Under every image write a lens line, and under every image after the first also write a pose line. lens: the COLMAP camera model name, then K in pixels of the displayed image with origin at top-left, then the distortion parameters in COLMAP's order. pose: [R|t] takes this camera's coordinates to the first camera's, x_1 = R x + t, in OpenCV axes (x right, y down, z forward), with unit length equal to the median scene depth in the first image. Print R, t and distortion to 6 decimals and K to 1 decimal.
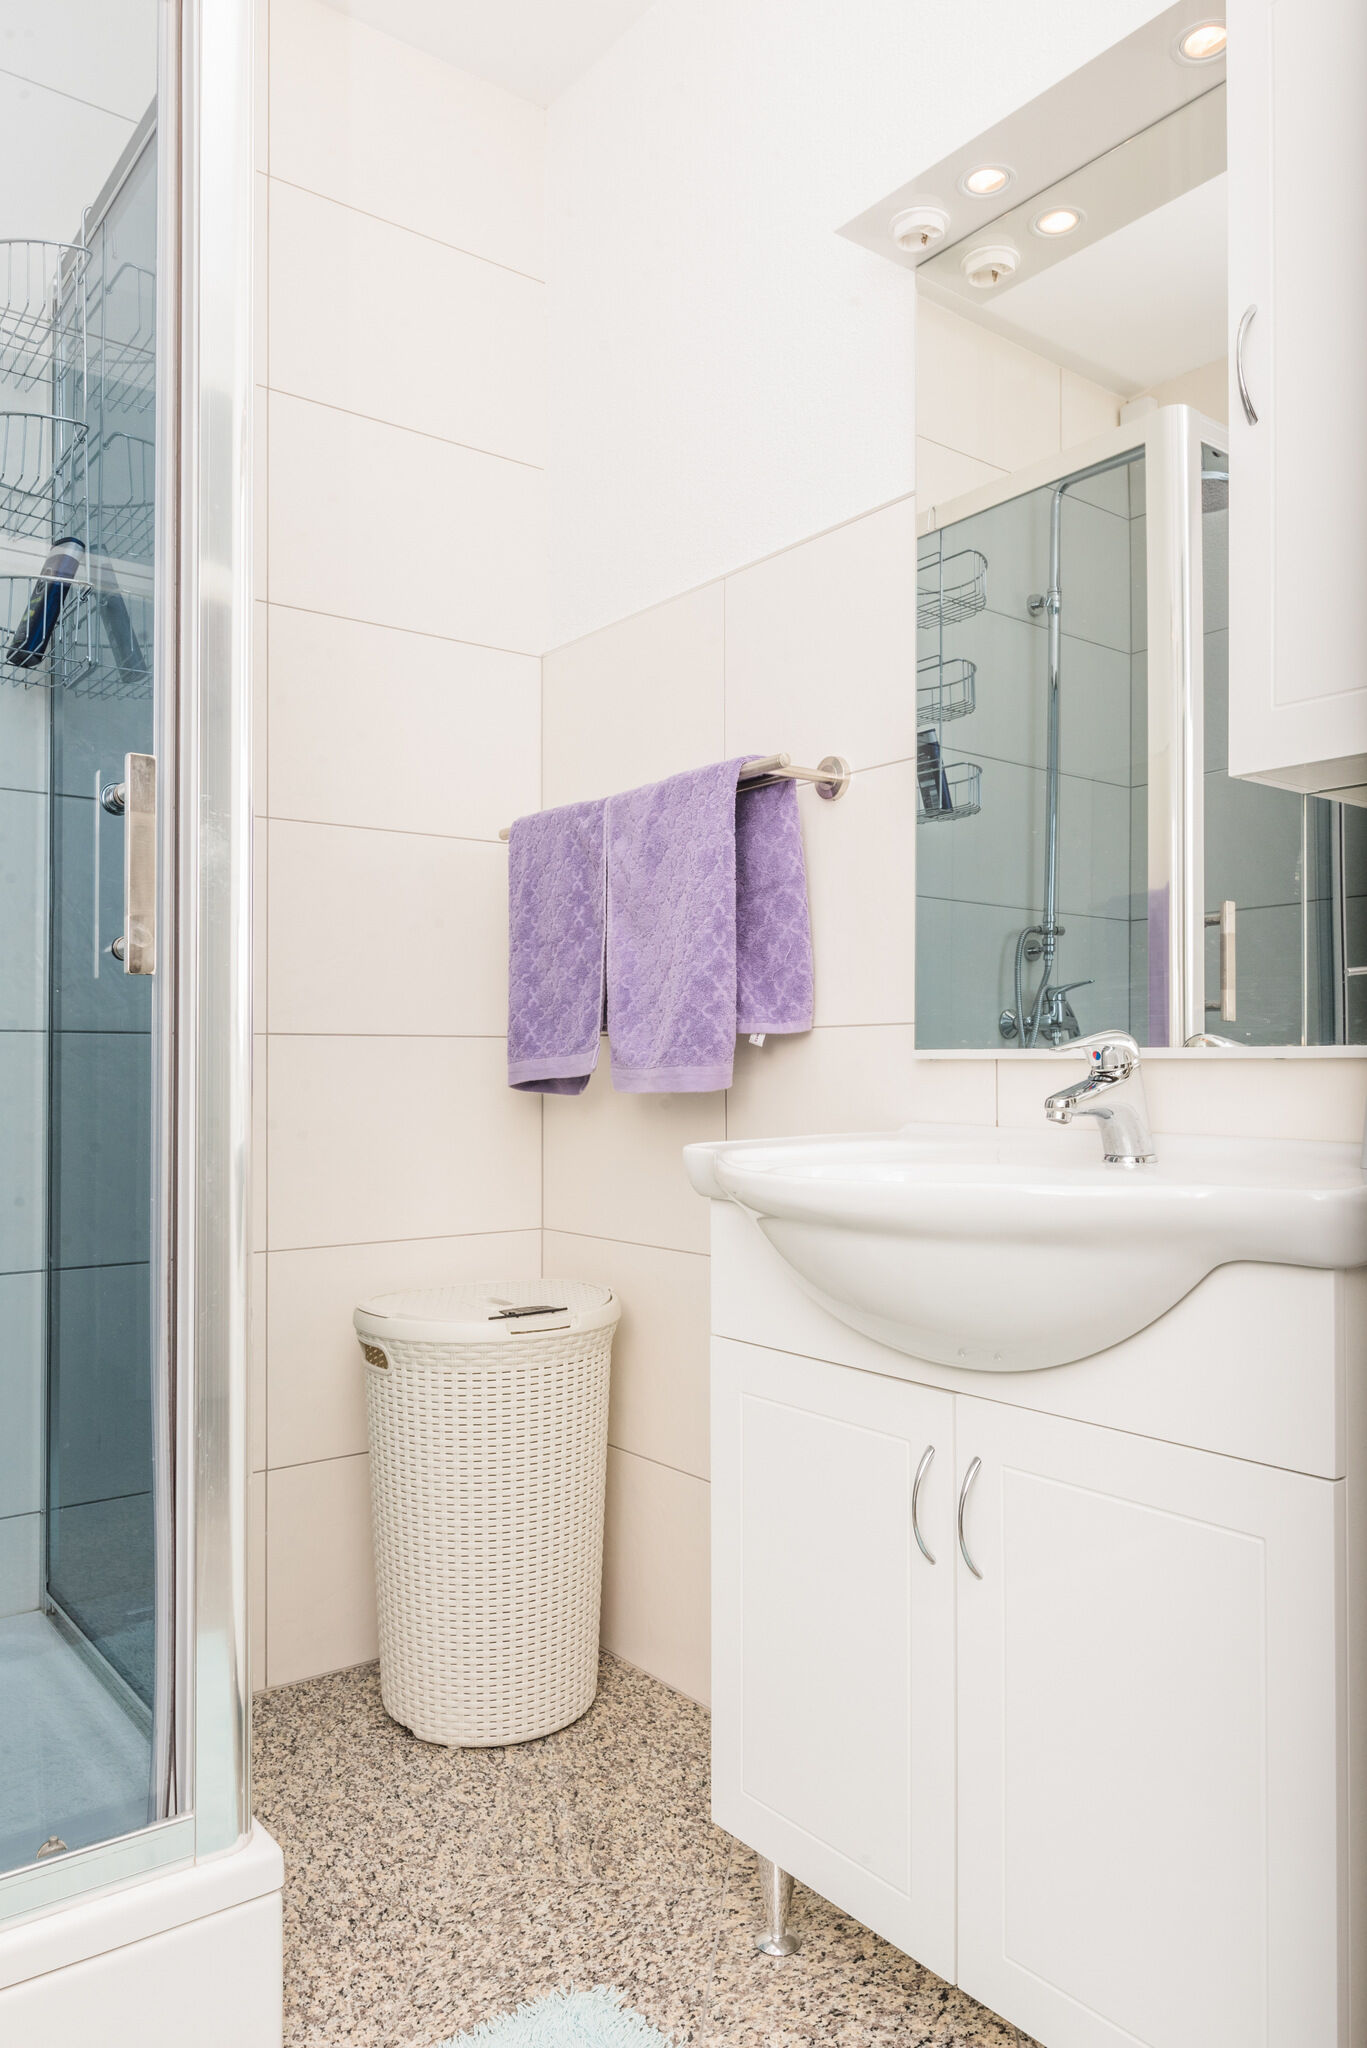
lens RADIAL K [[1422.0, 0, 683.3], [0, 1422.0, 1033.4], [0, 0, 1]] dist [0.000644, -0.005089]
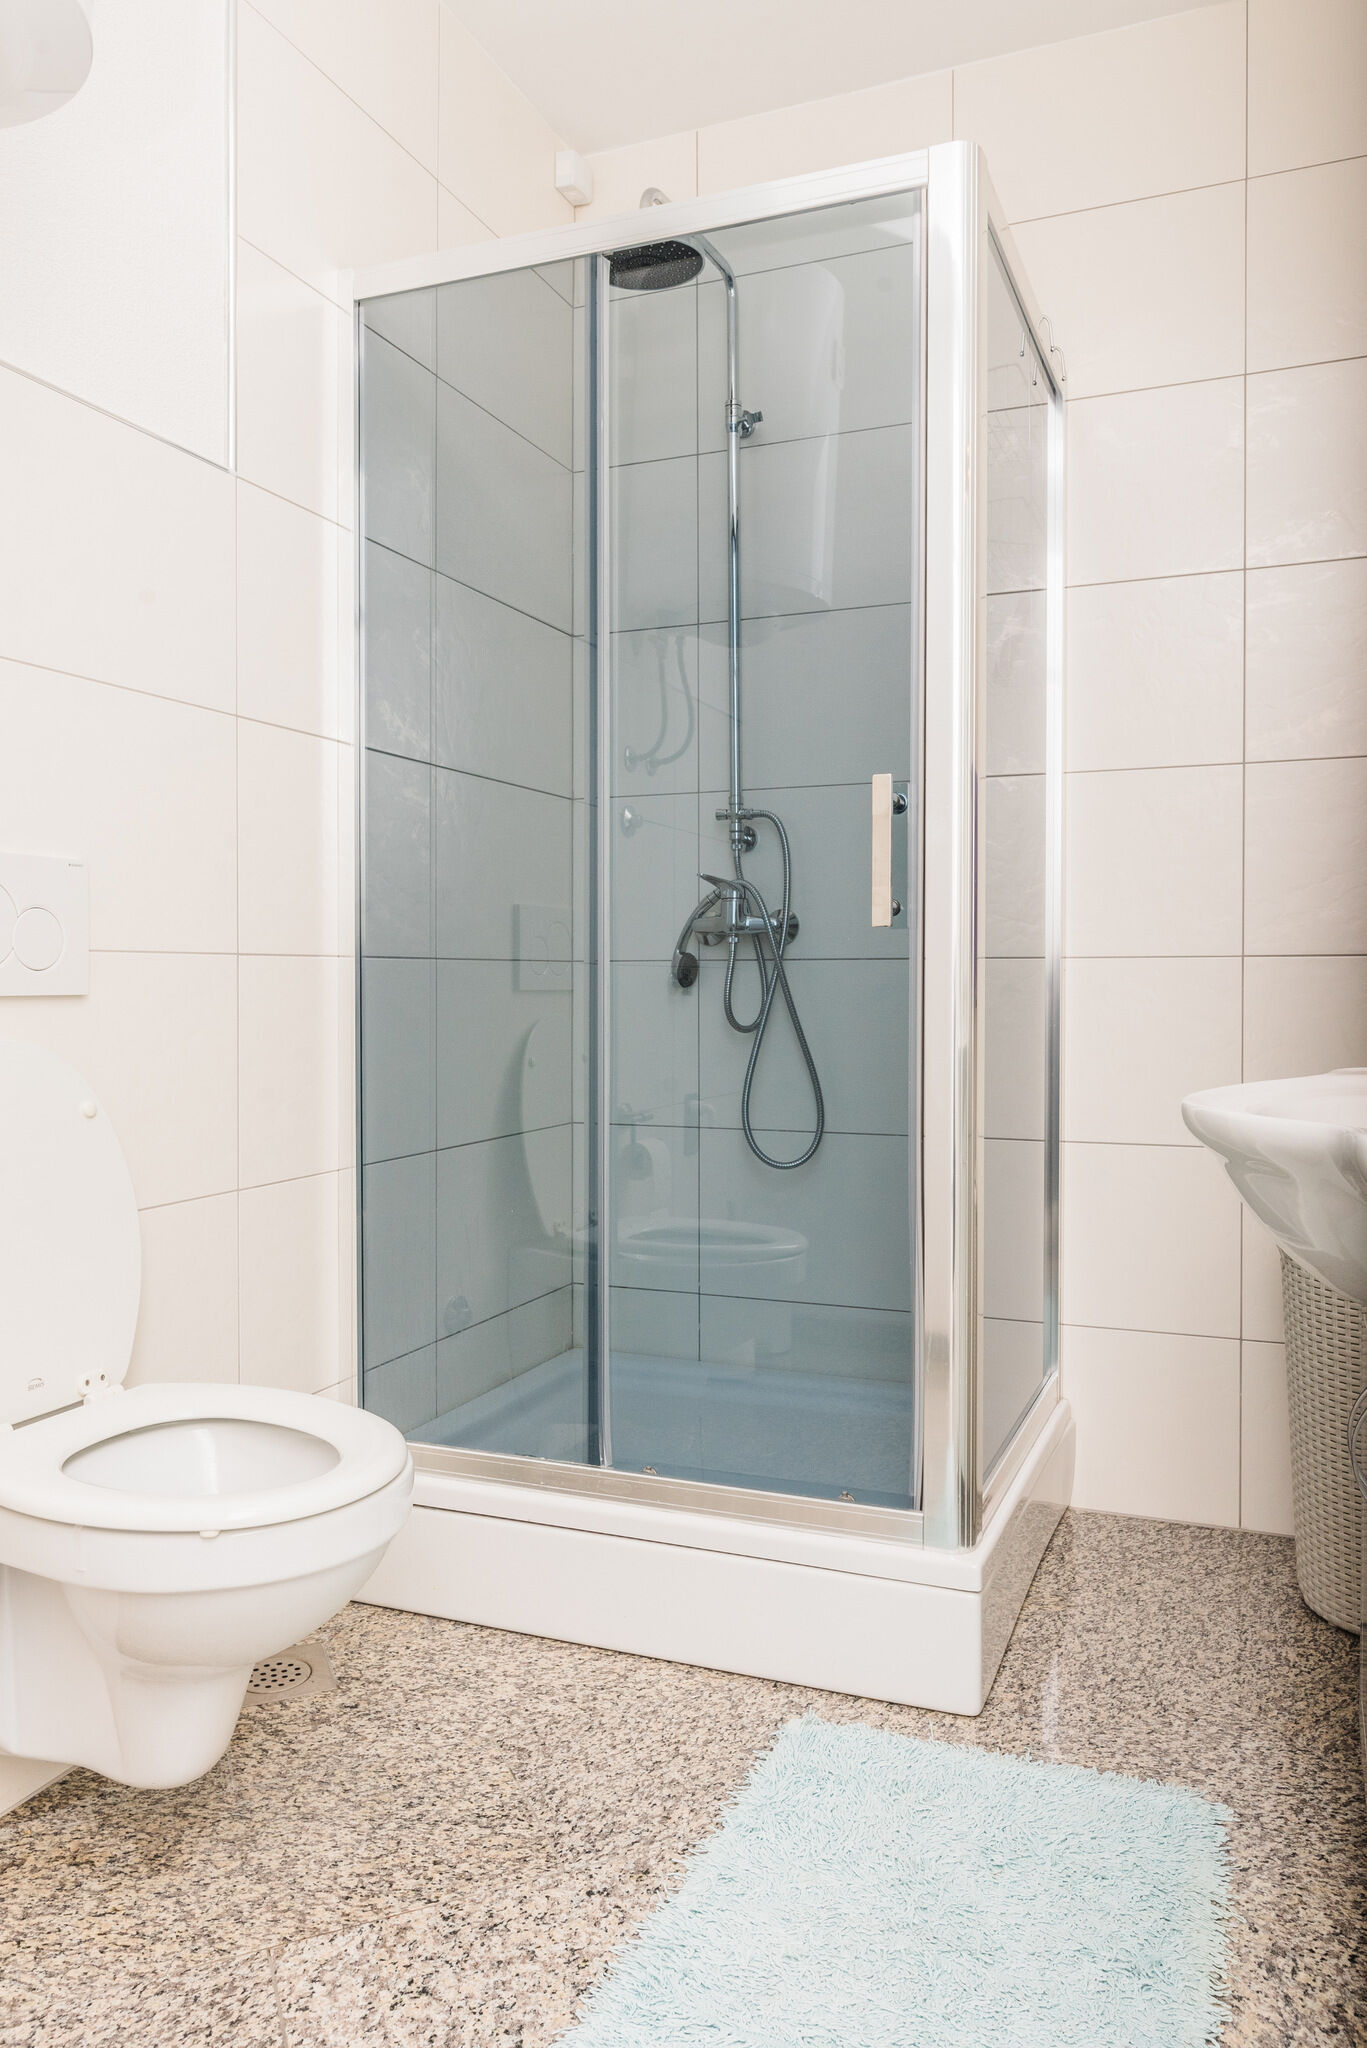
lens RADIAL K [[1422.0, 0, 686.8], [0, 1422.0, 1018.7], [0, 0, 1]] dist [0.000644, -0.005089]
pose [[0.499670, 0.022060, -0.865935, 0.659169], [0.024725, 0.998905, 0.039714, -0.002073], [0.865863, -0.041254, 0.498577, 0.099325]]
